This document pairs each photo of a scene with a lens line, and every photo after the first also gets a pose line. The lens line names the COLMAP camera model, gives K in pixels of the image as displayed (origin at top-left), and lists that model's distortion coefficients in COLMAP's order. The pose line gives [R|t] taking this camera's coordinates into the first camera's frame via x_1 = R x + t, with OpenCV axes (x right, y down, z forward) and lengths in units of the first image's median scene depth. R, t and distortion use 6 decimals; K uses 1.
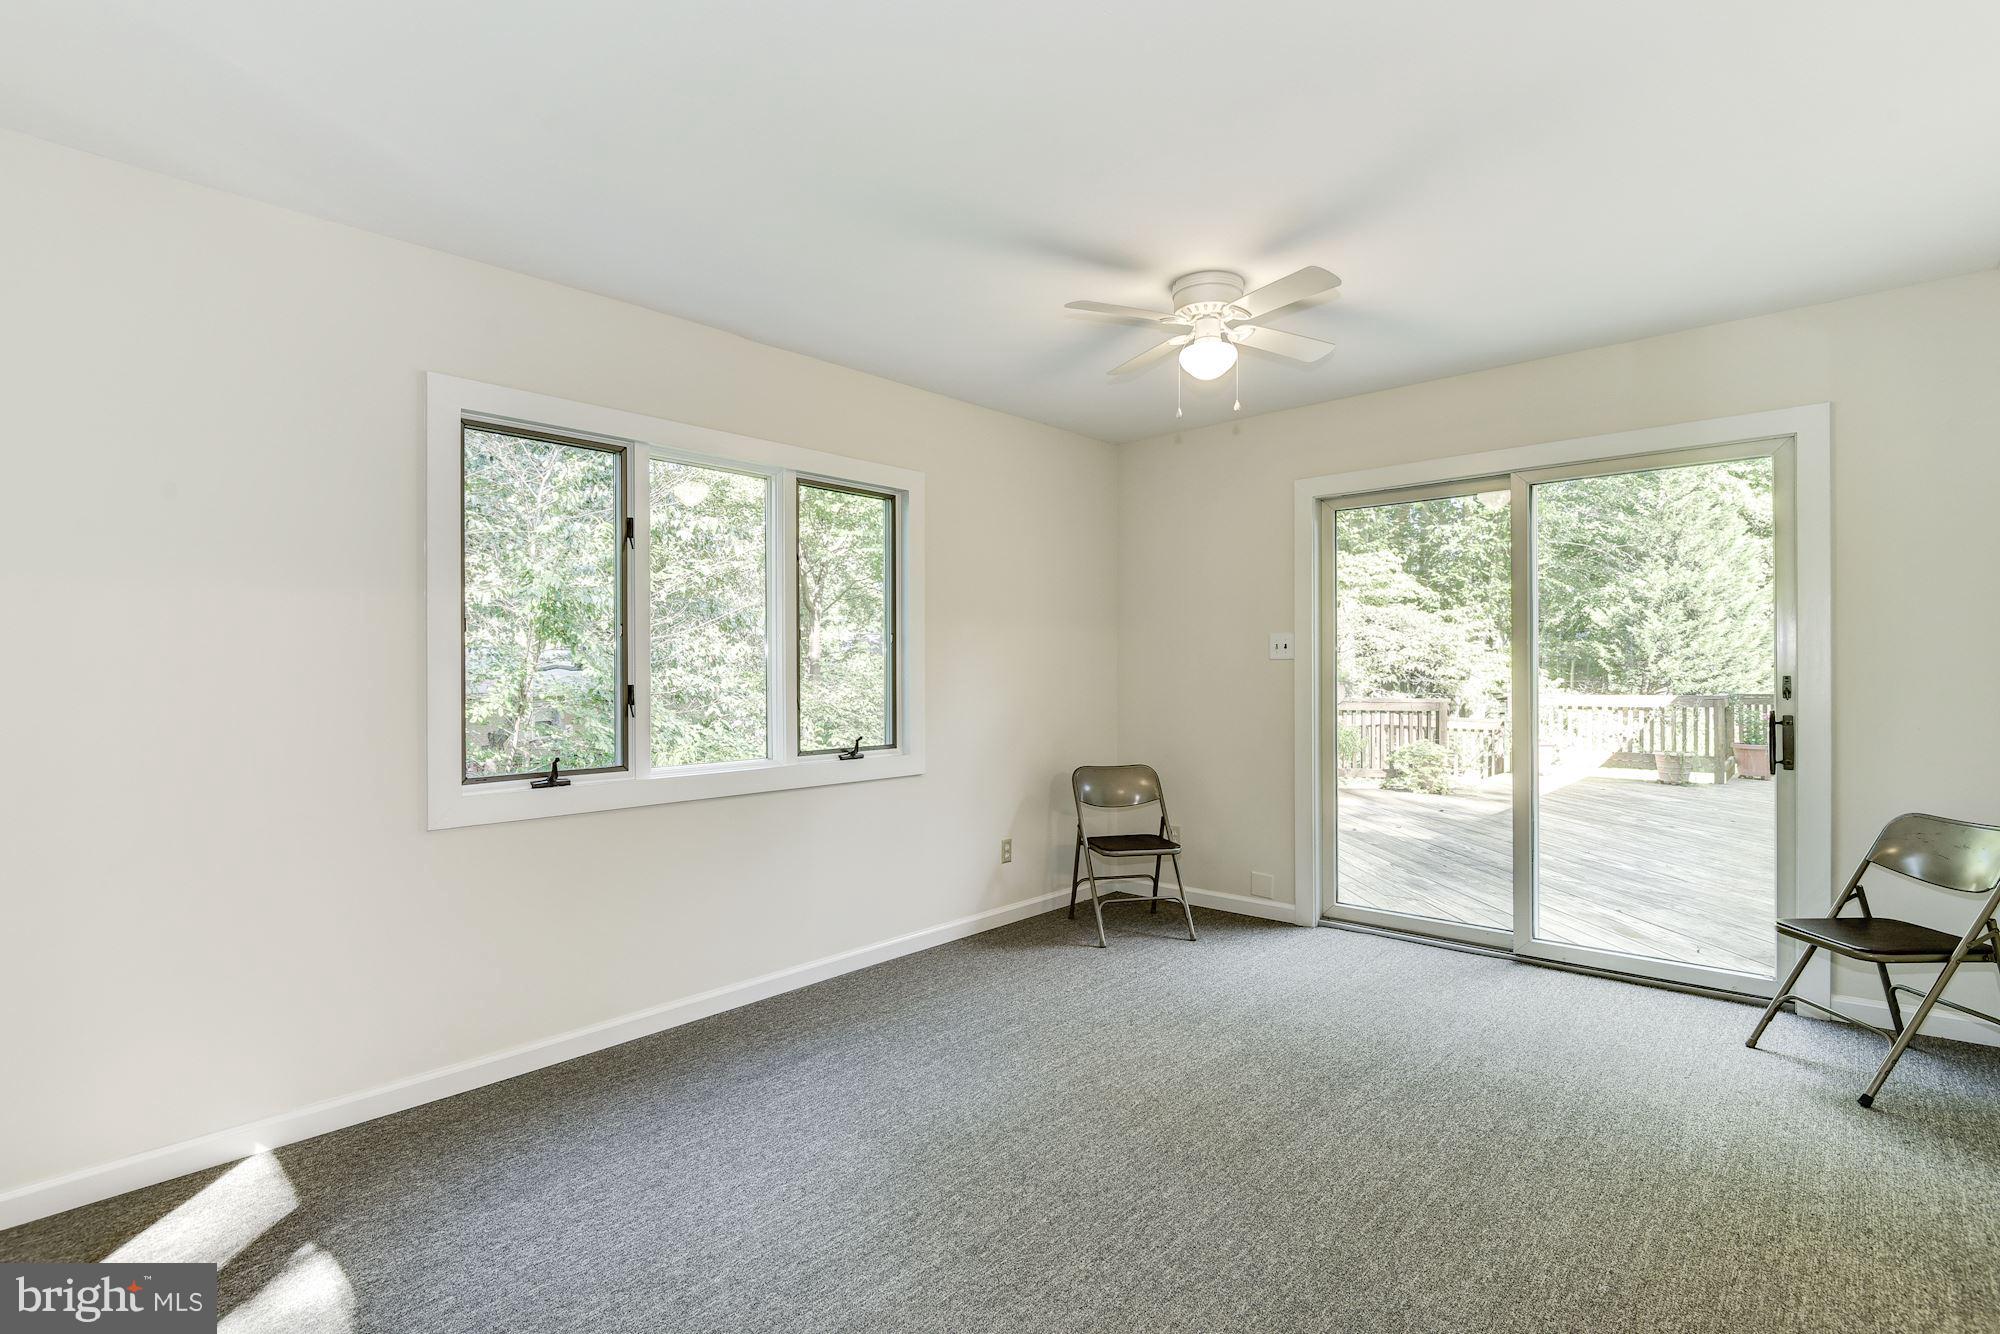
lens RADIAL K [[946.8, 0, 1002.9], [0, 946.8, 669.3], [0, 0, 1]] dist [0.000330, -0.007540]
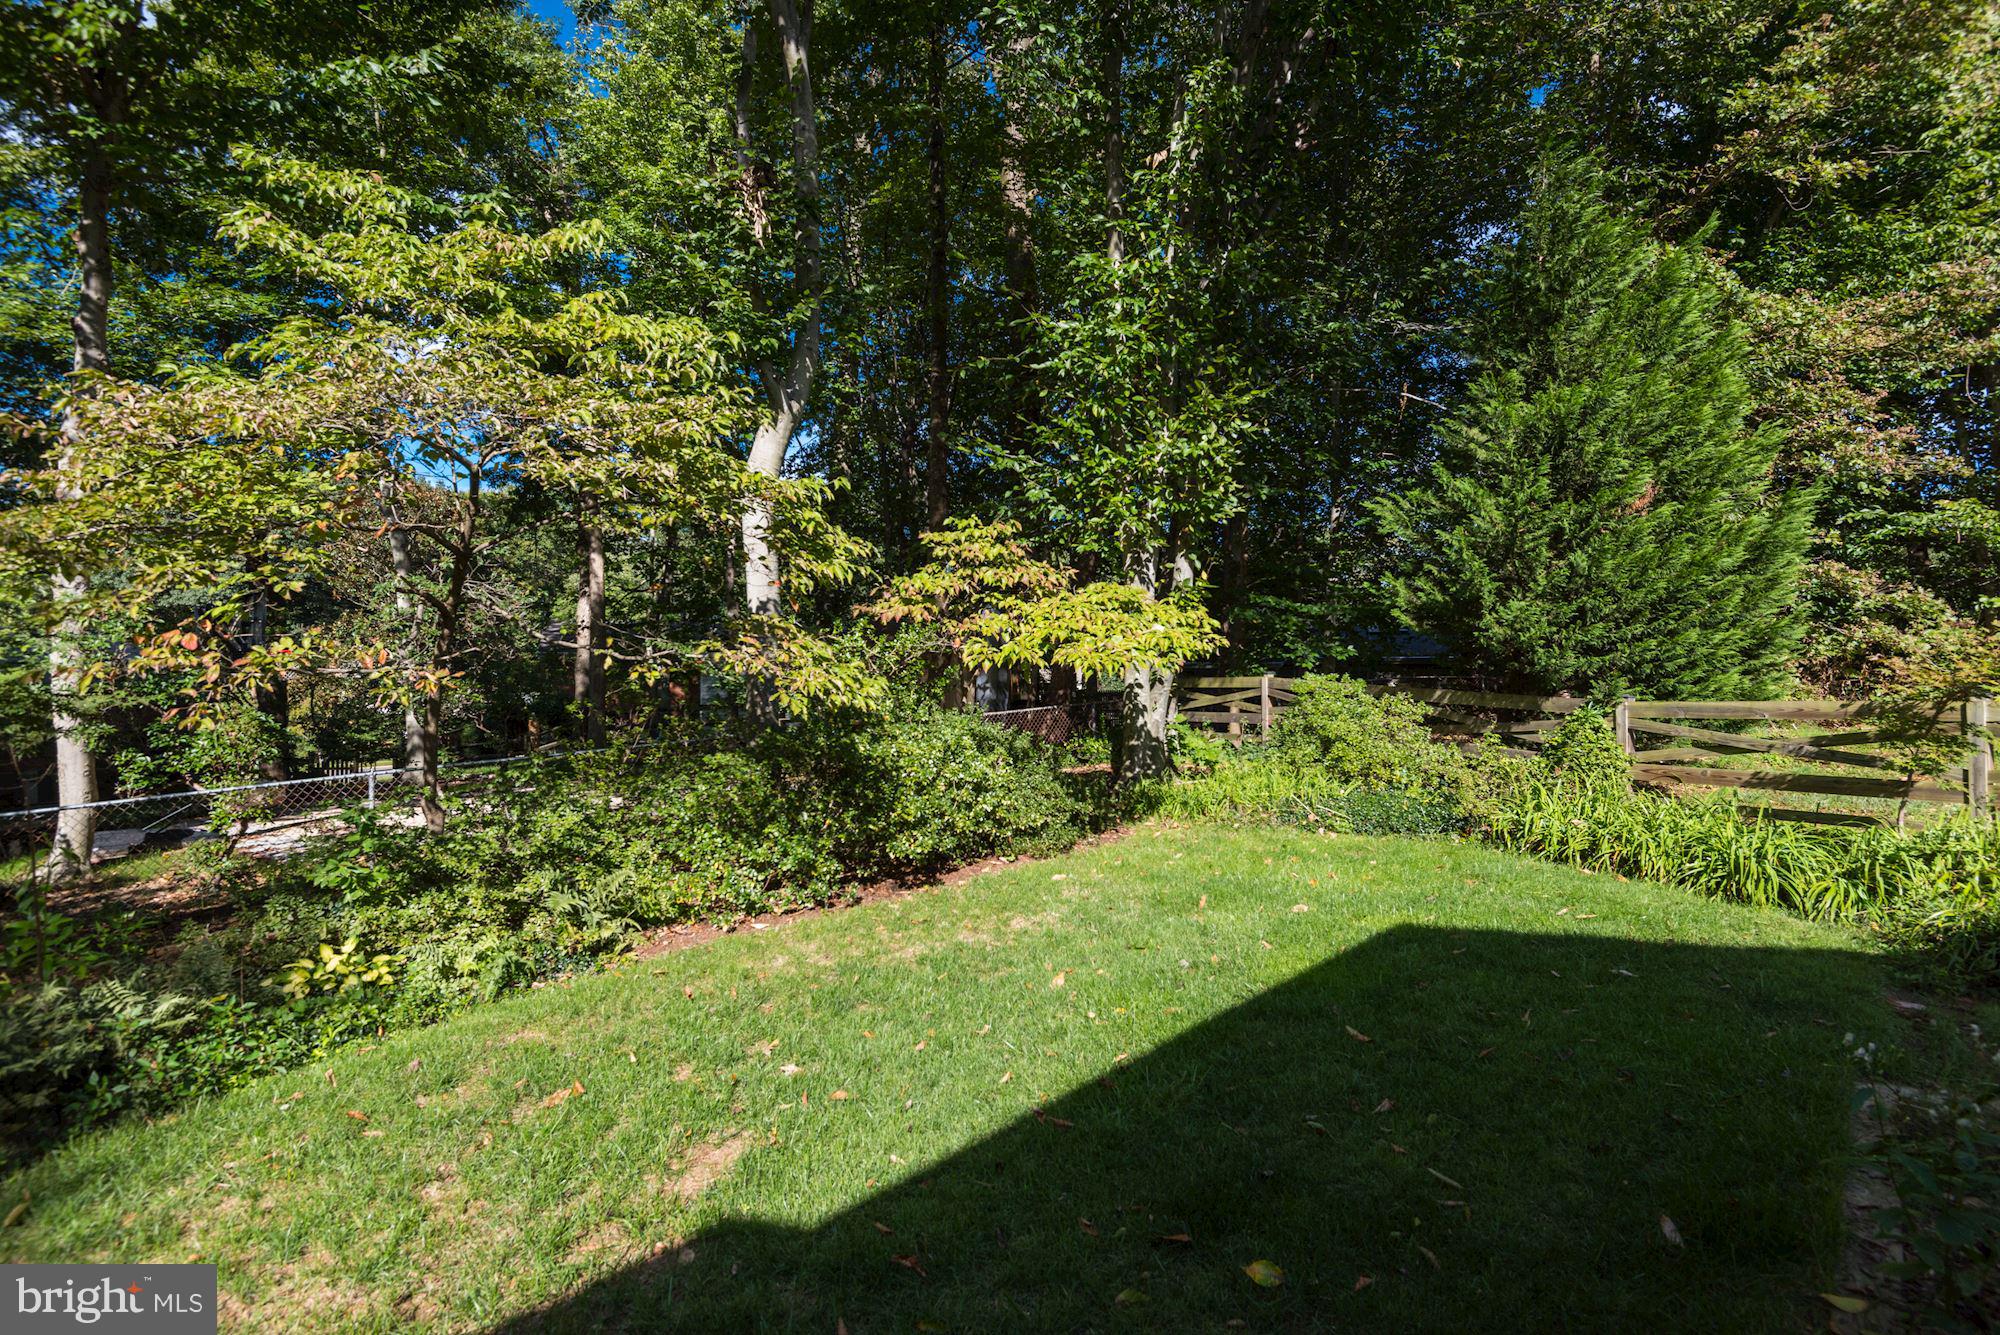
lens RADIAL K [[946.8, 0, 996.8], [0, 946.8, 671.0], [0, 0, 1]] dist [0.000330, -0.007540]
pose [[0.999992, -0.001122, 0.003774, 0.478815], [0.001138, 0.999990, -0.004434, 0.022279], [-0.003769, 0.004439, 0.999983, 0.596103]]
